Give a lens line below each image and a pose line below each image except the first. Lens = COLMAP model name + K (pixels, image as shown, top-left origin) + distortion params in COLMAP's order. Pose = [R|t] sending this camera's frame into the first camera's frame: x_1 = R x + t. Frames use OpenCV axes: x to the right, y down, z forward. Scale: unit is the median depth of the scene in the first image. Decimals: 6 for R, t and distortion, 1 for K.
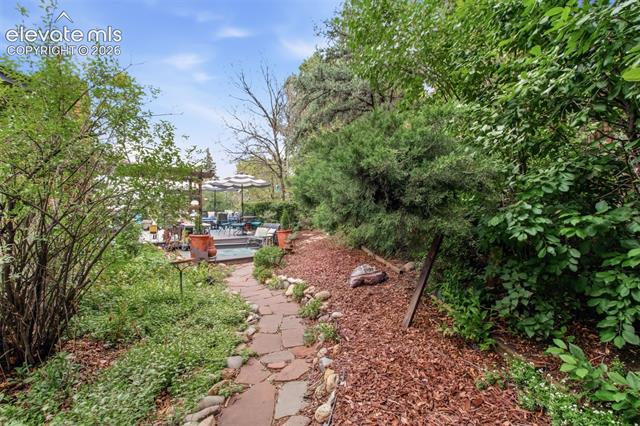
lens RADIAL K [[293.4, 0, 320.0], [0, 293.4, 213.0], [0, 0, 1]] dist [0.034468, -0.000145]
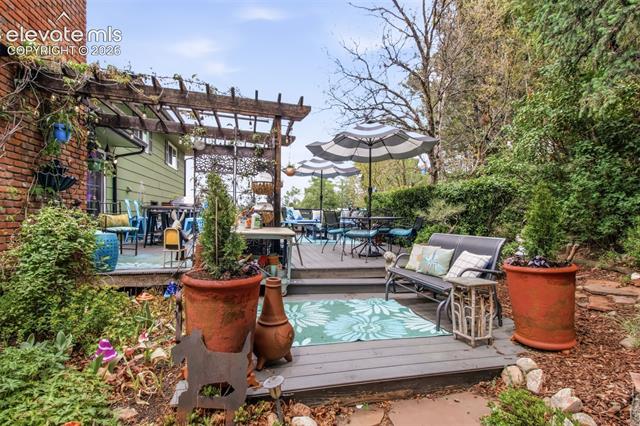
lens RADIAL K [[293.4, 0, 320.0], [0, 293.4, 213.0], [0, 0, 1]] dist [0.034468, -0.000145]
pose [[0.927913, 0.007639, -0.372720, -0.165214], [-0.015359, 0.999725, -0.017747, 0.015670], [0.372481, 0.022192, 0.927774, 0.537453]]
